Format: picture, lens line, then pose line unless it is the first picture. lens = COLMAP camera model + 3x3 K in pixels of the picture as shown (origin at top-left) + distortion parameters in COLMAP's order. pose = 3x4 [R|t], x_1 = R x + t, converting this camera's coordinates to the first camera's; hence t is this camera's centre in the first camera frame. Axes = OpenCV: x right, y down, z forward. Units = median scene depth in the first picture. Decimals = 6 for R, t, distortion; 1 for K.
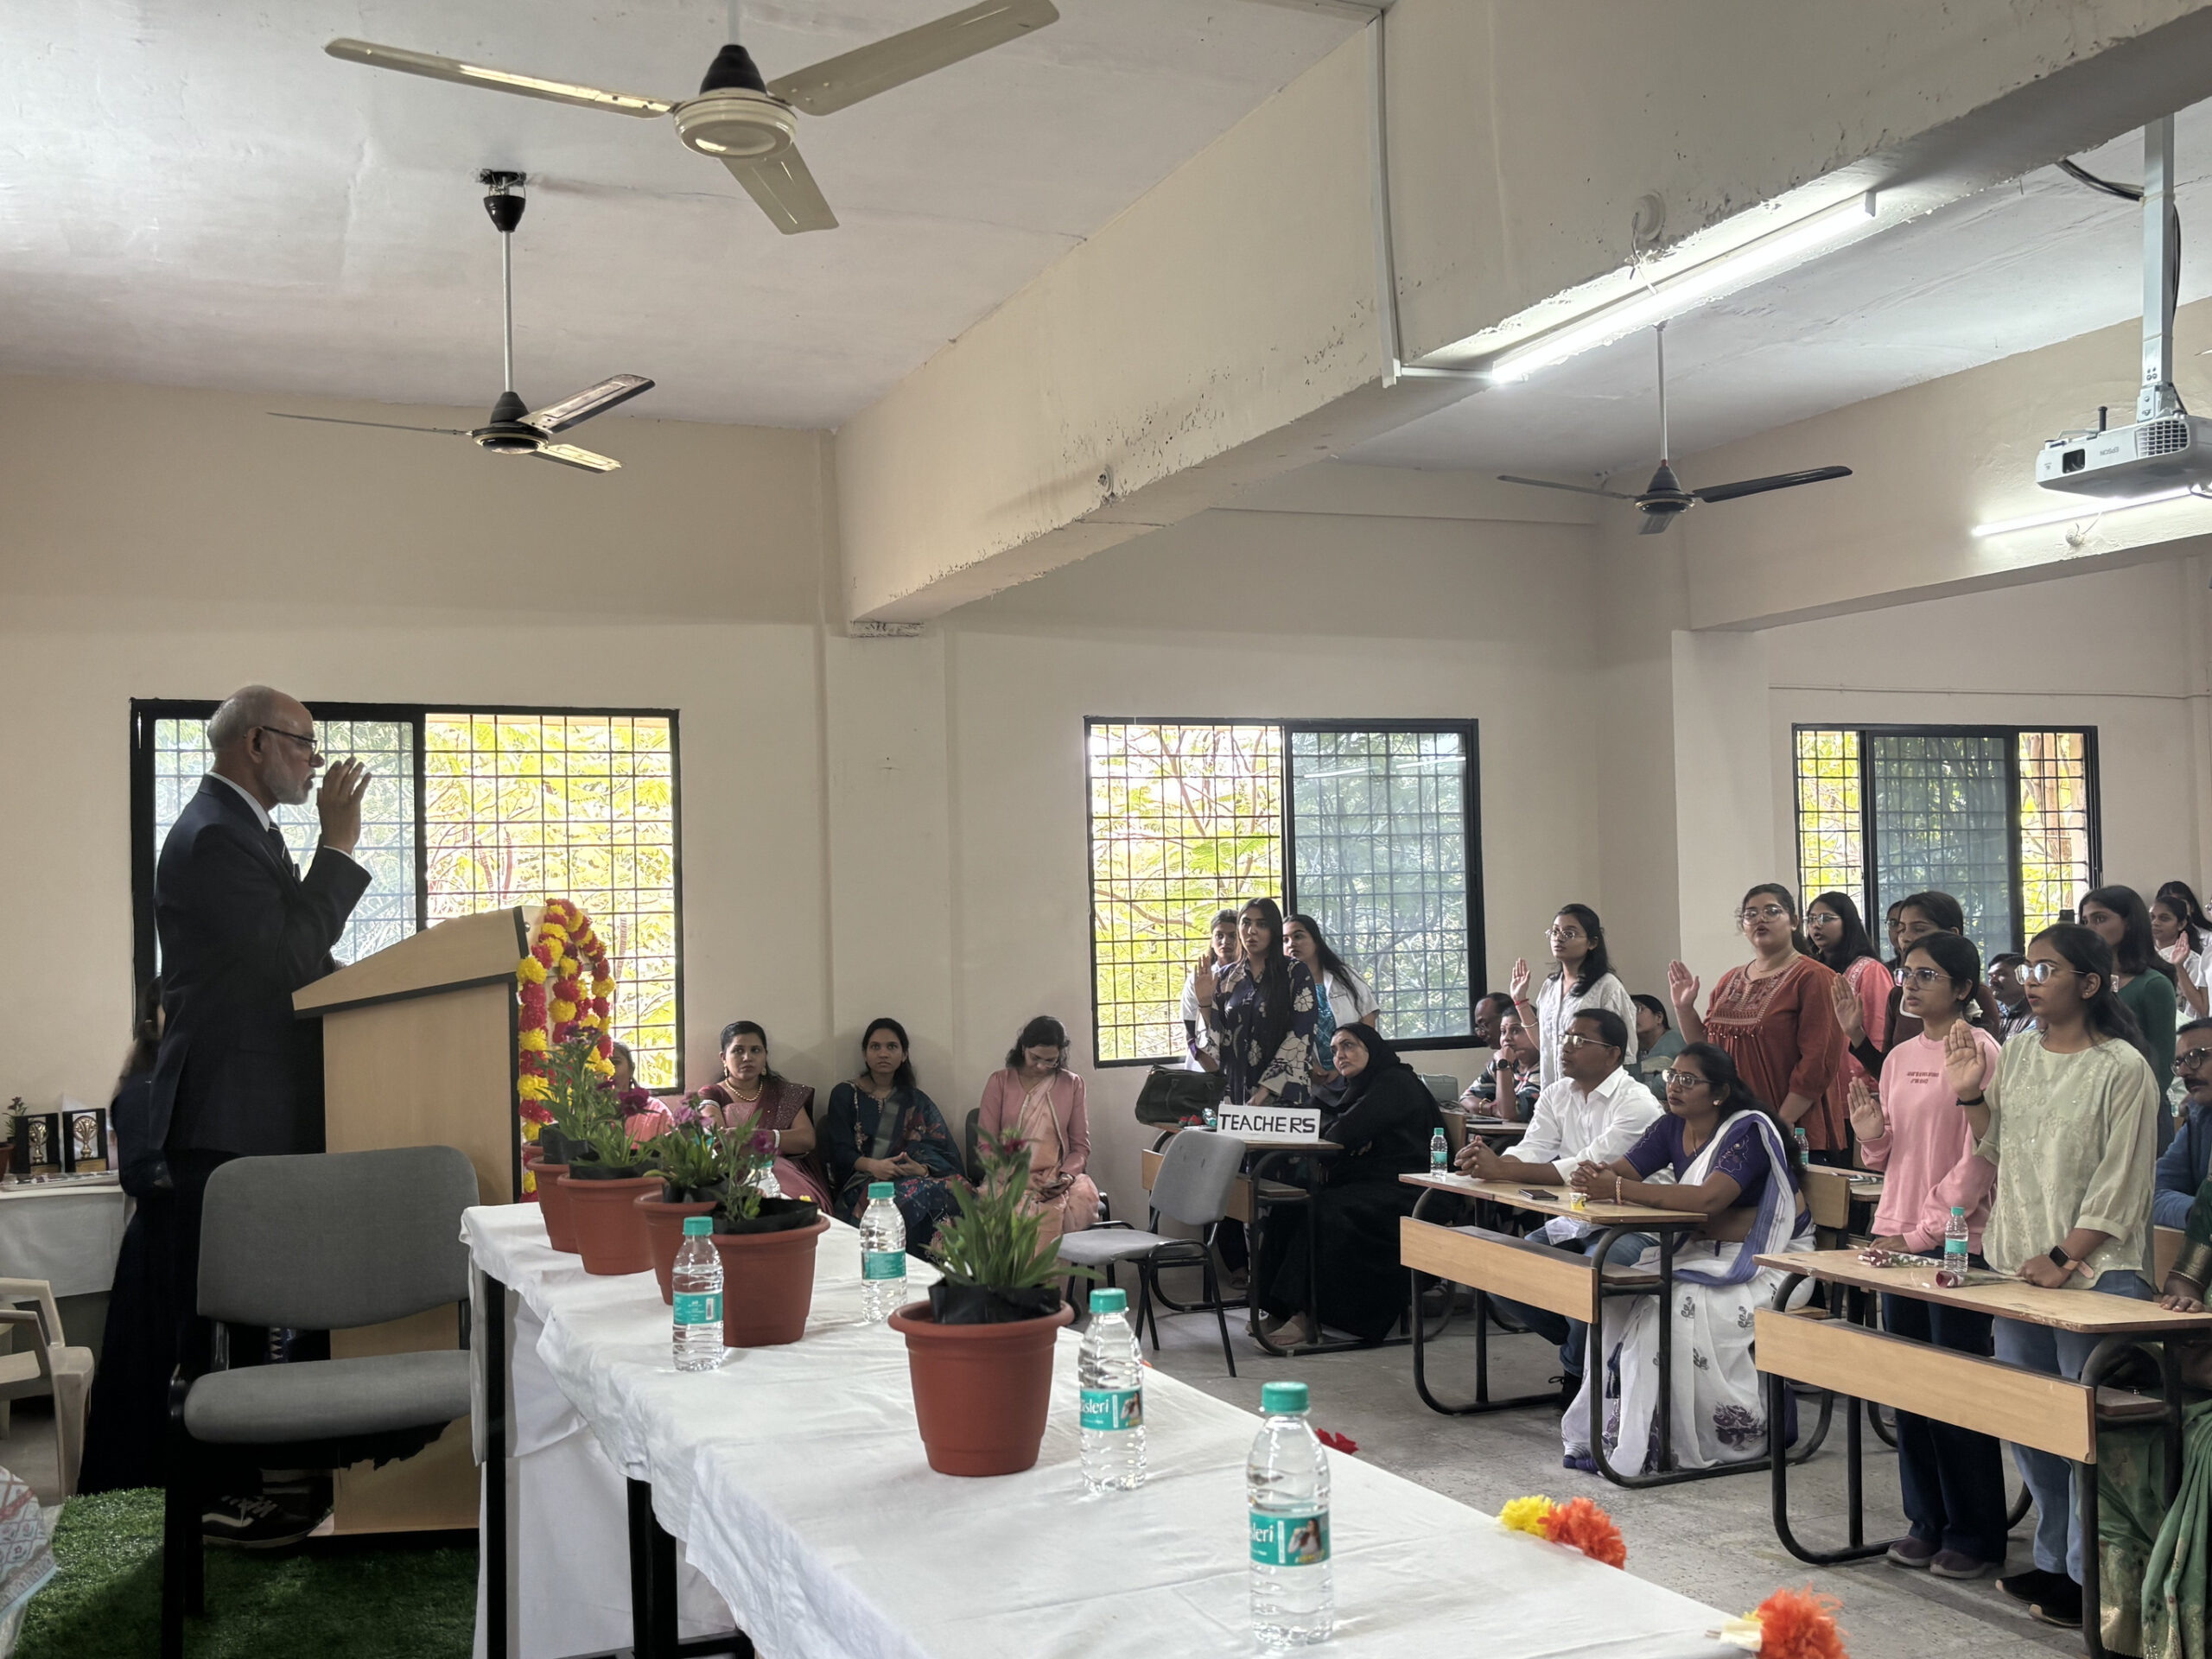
lens RADIAL K [[2132.3, 0, 1128.9], [0, 2132.3, 843.7], [0, 0, 1]] dist [0.013366, 0.000000]
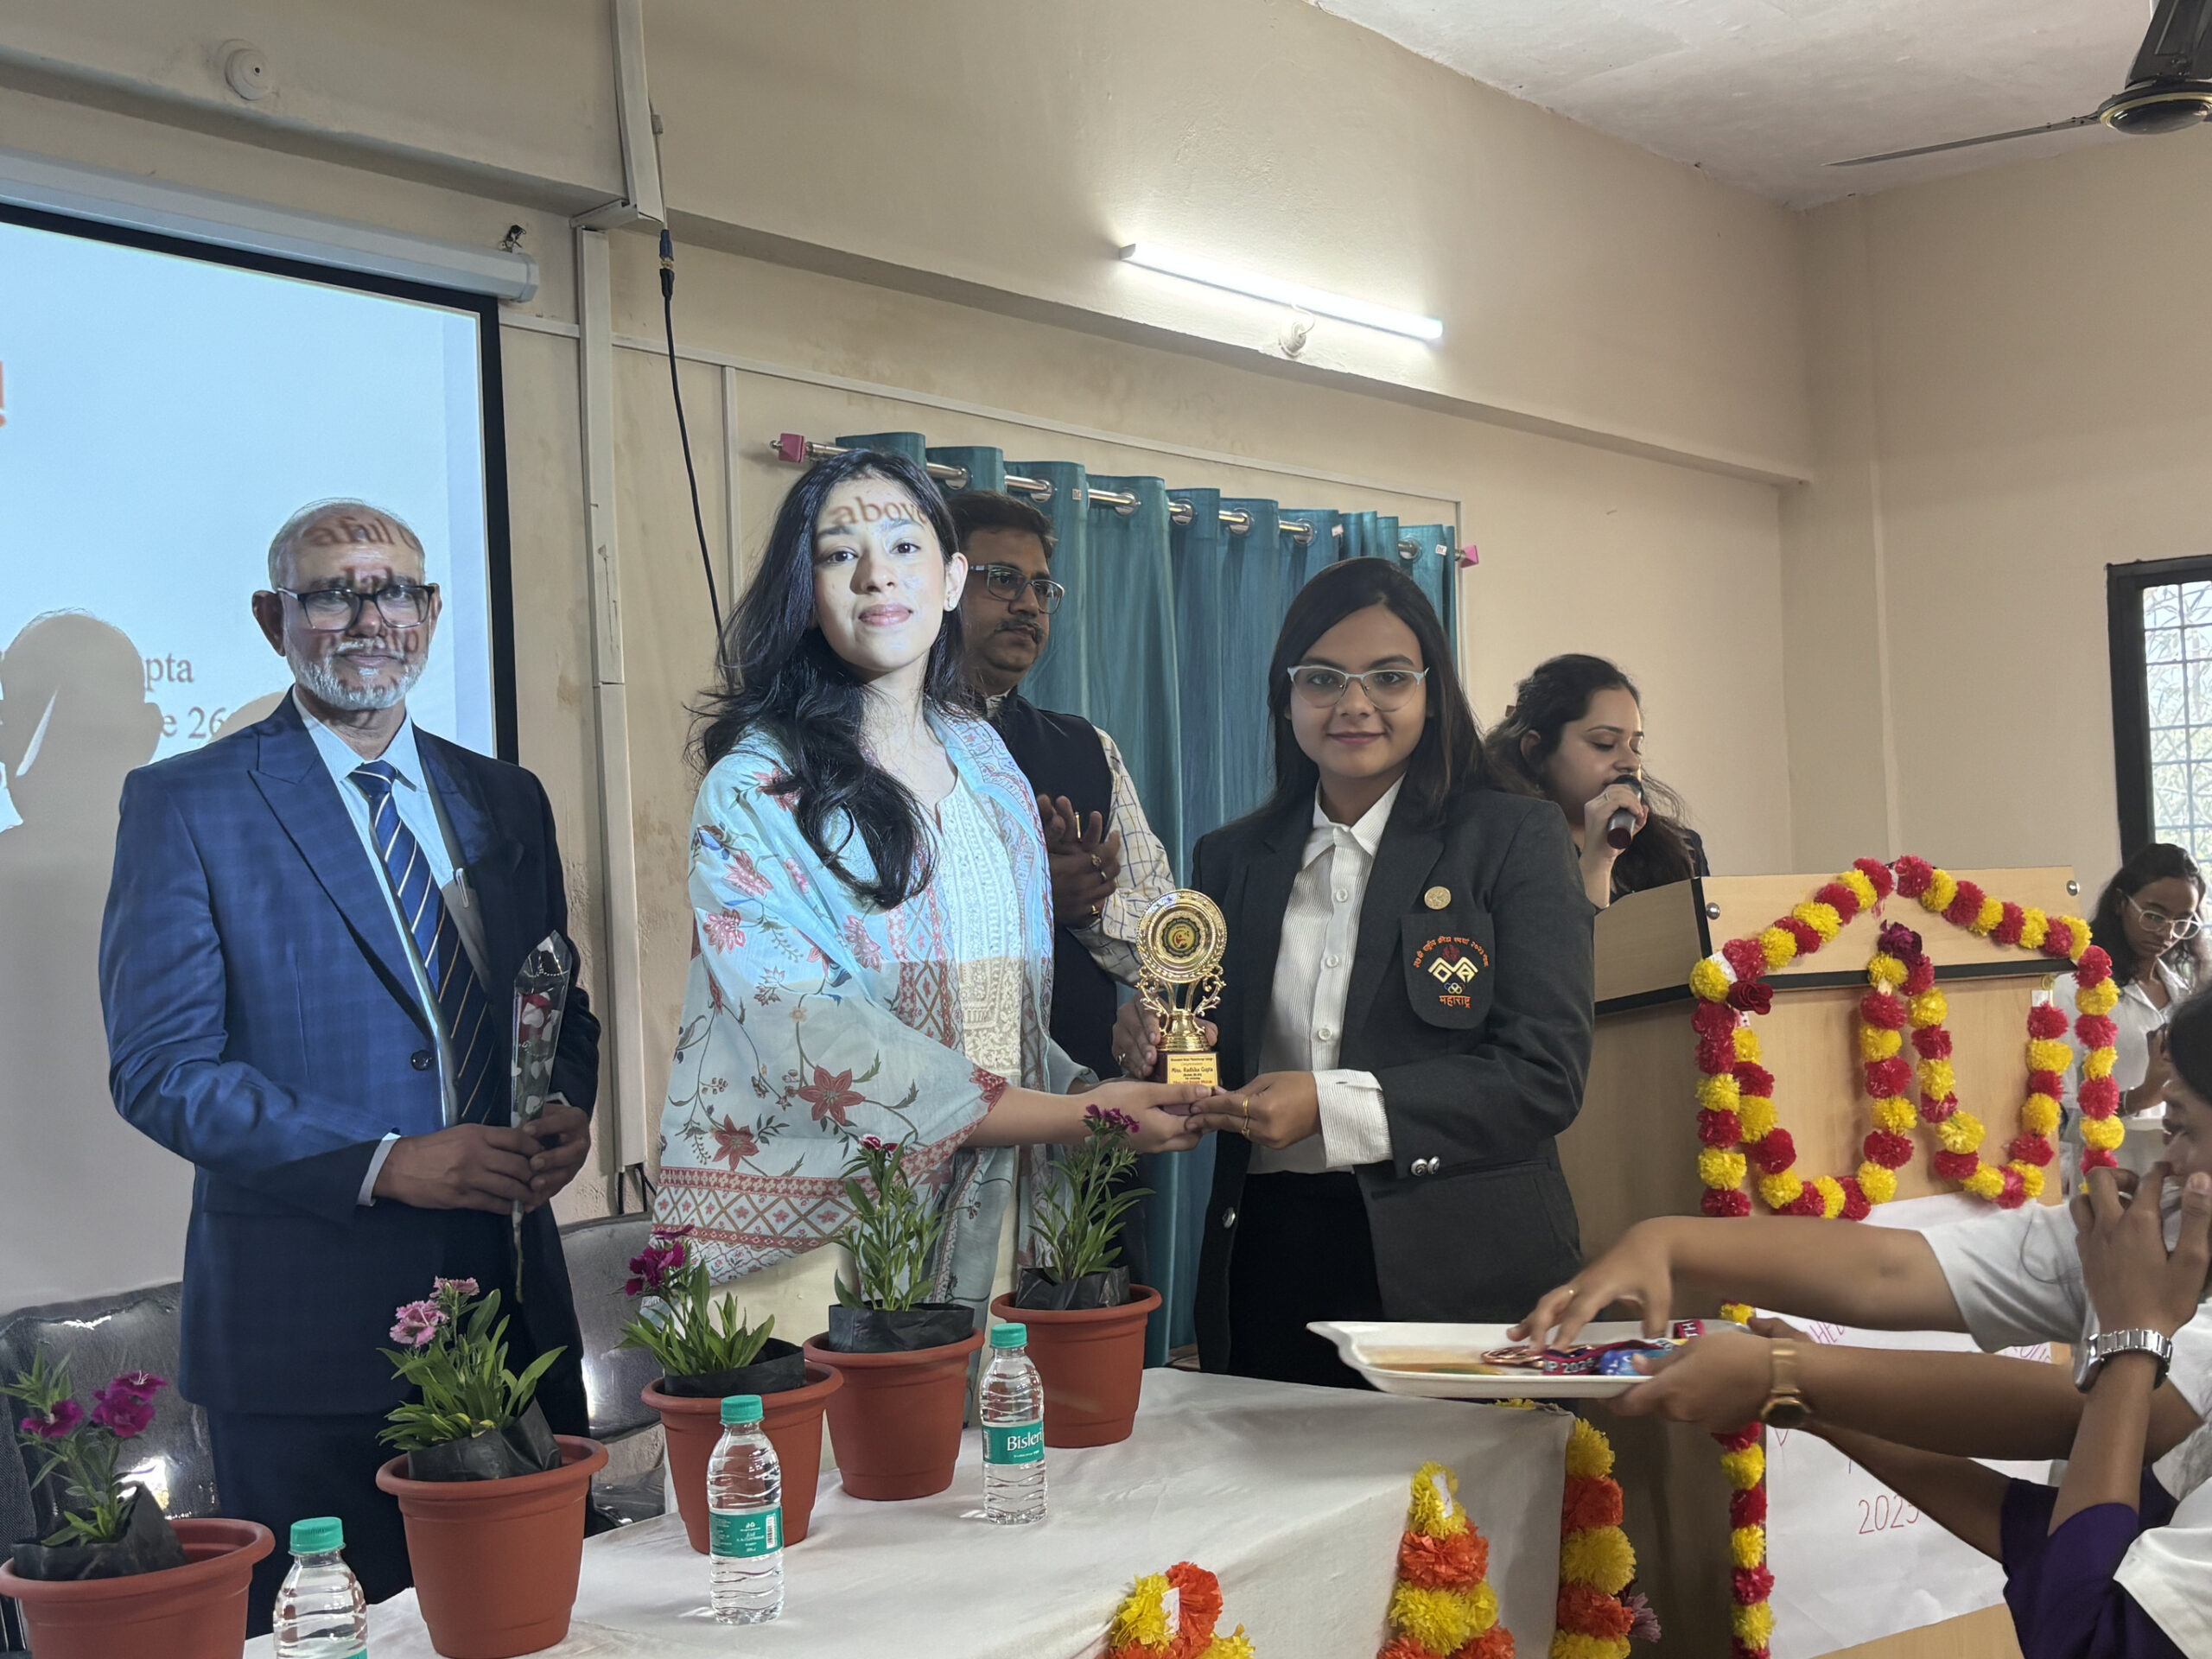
lens RADIAL K [[2516.2, 0, 1119.1], [0, 2516.2, 834.0], [0, 0, 1]] dist [0.007377, 0.000000]
pose [[0.462385, -0.015447, -0.886544, 0.217118], [0.053020, 0.998541, 0.010254, -0.000614], [0.885092, -0.051746, 0.462530, 0.369185]]
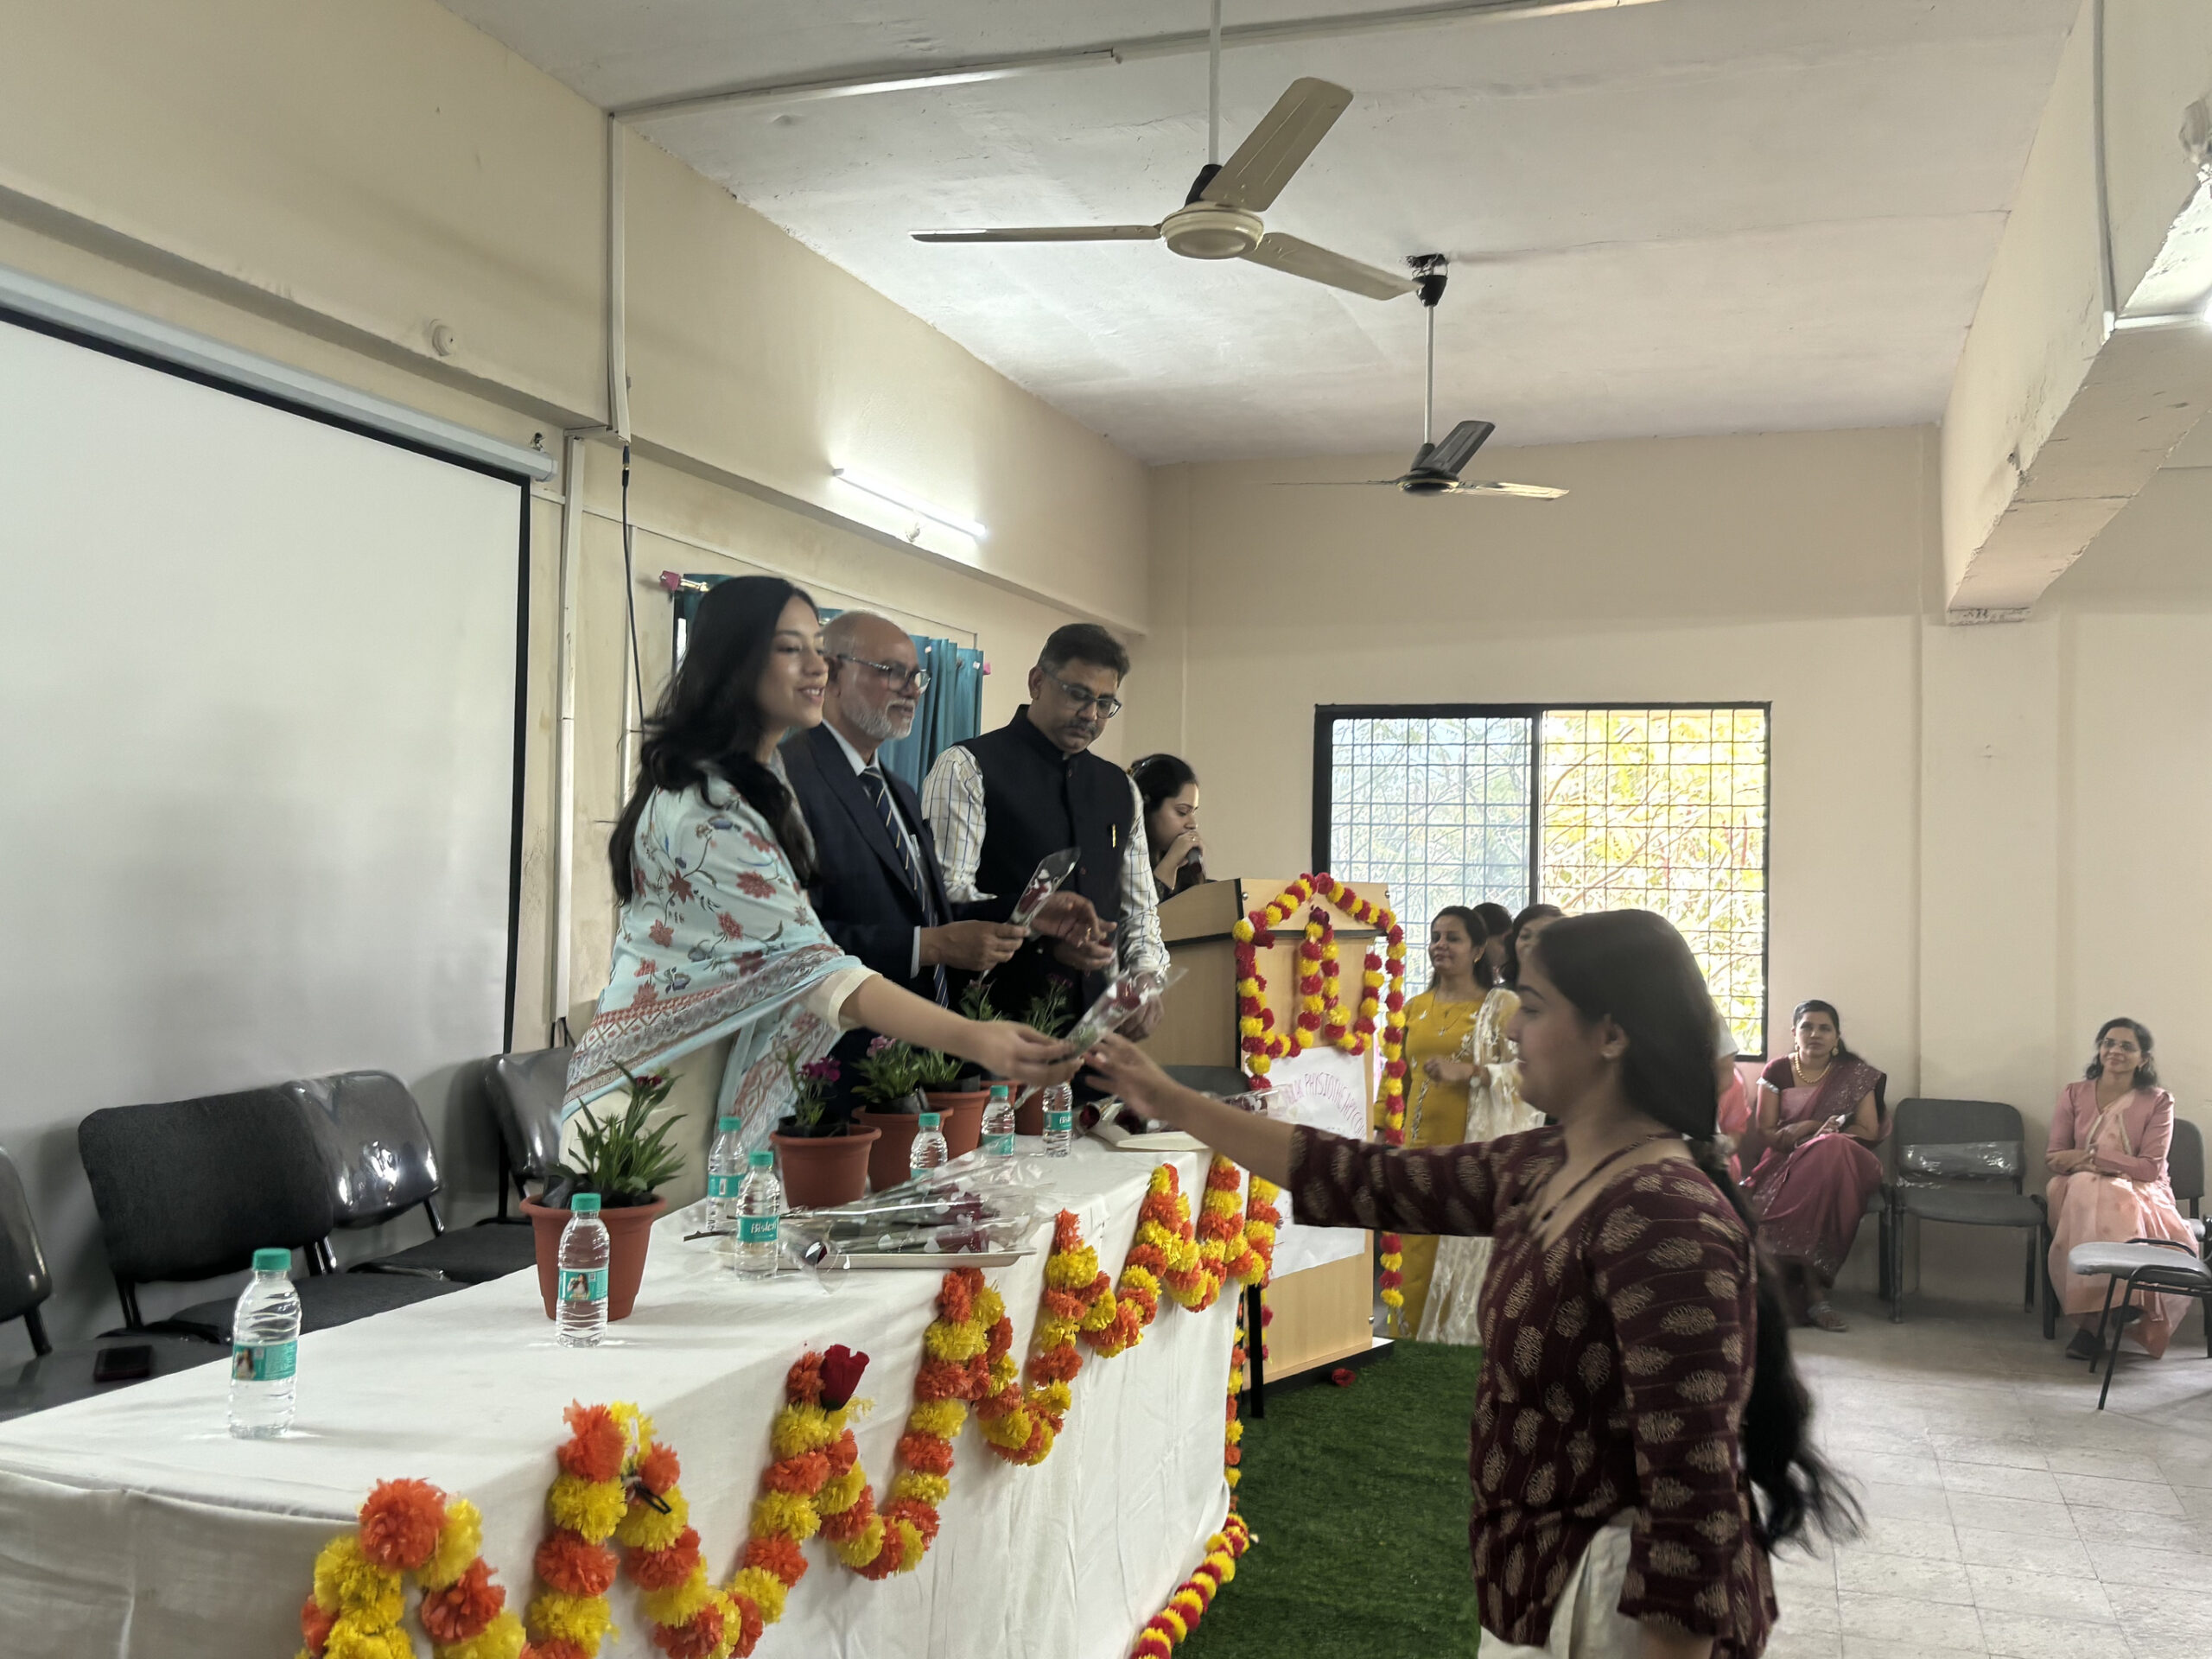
lens RADIAL K [[1950.4, 0, 1131.6], [0, 1950.4, 812.8], [0, 0, 1]] dist [0.040044, -0.027154]
pose [[0.742066, 0.019423, -0.670046, 0.309921], [-0.020694, 0.999767, 0.006062, -0.010480], [0.670008, 0.009368, 0.742295, 0.091782]]
